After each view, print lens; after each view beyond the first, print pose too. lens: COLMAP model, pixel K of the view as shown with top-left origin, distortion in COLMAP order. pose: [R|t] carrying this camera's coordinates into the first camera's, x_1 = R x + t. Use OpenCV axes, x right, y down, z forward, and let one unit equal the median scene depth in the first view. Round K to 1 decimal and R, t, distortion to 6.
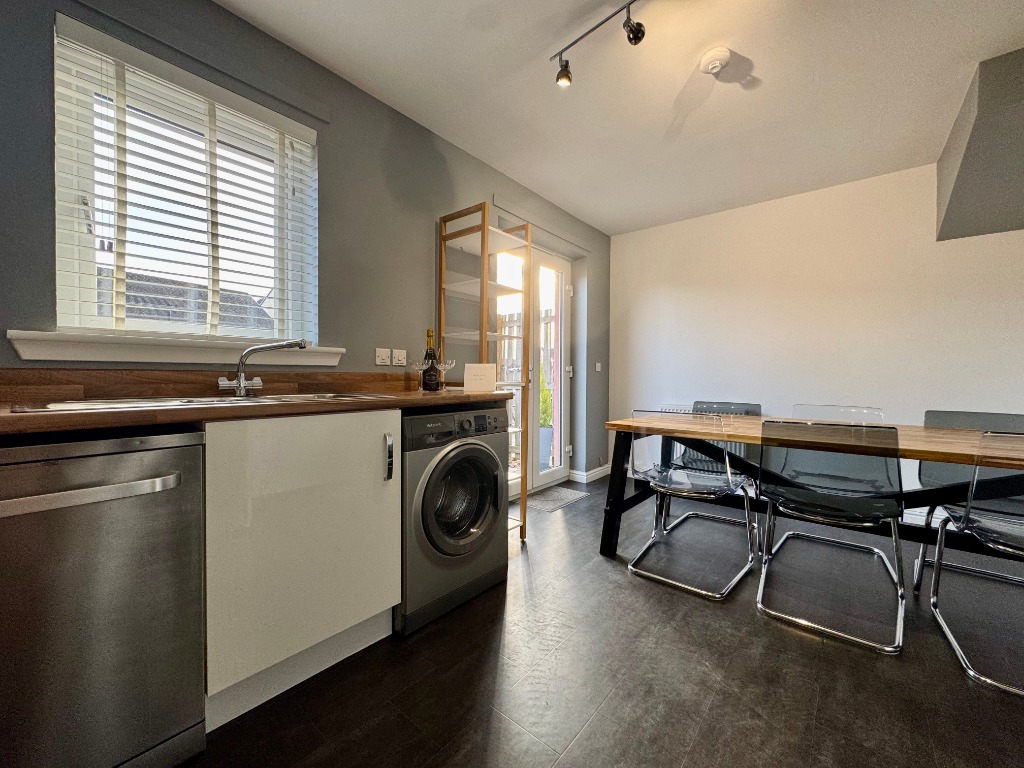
lens RADIAL K [[405.9, 0, 511.4], [0, 405.9, 385.0], [0, 0, 1]] dist [-0.001588, -0.000147]
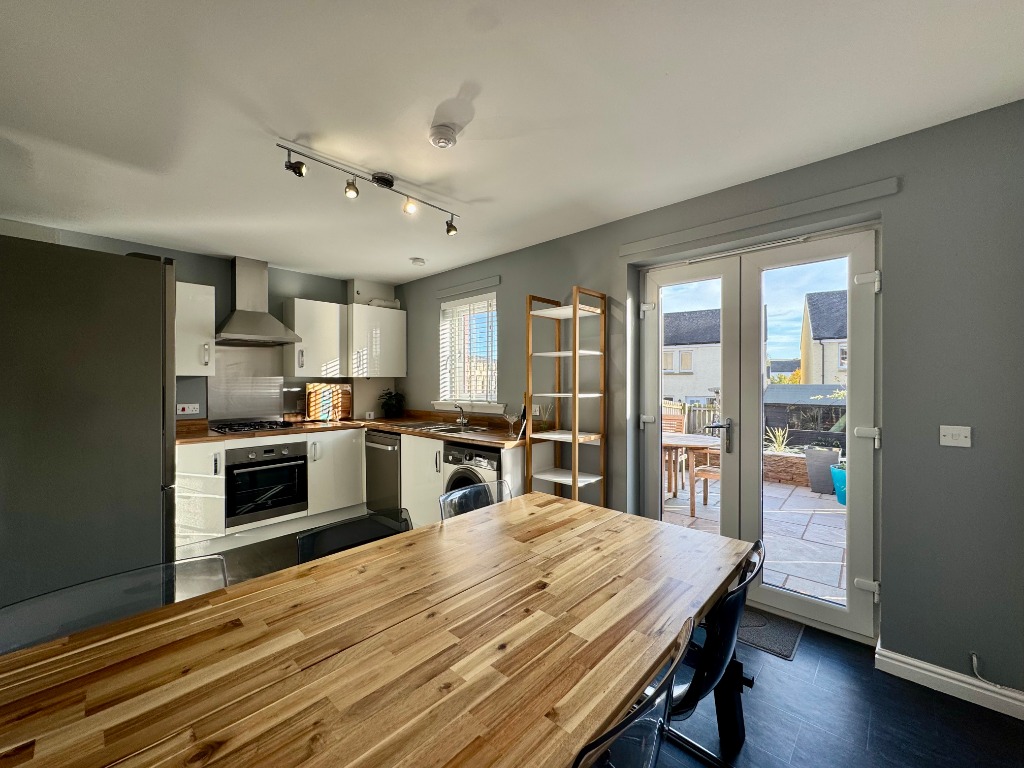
lens RADIAL K [[405.9, 0, 511.4], [0, 405.9, 385.0], [0, 0, 1]] dist [-0.001588, -0.000147]
pose [[-0.050757, 0.001522, -0.998710, 1.423609], [-0.022615, 0.999741, 0.002673, -0.188903], [0.998455, 0.022722, -0.050709, 1.174932]]
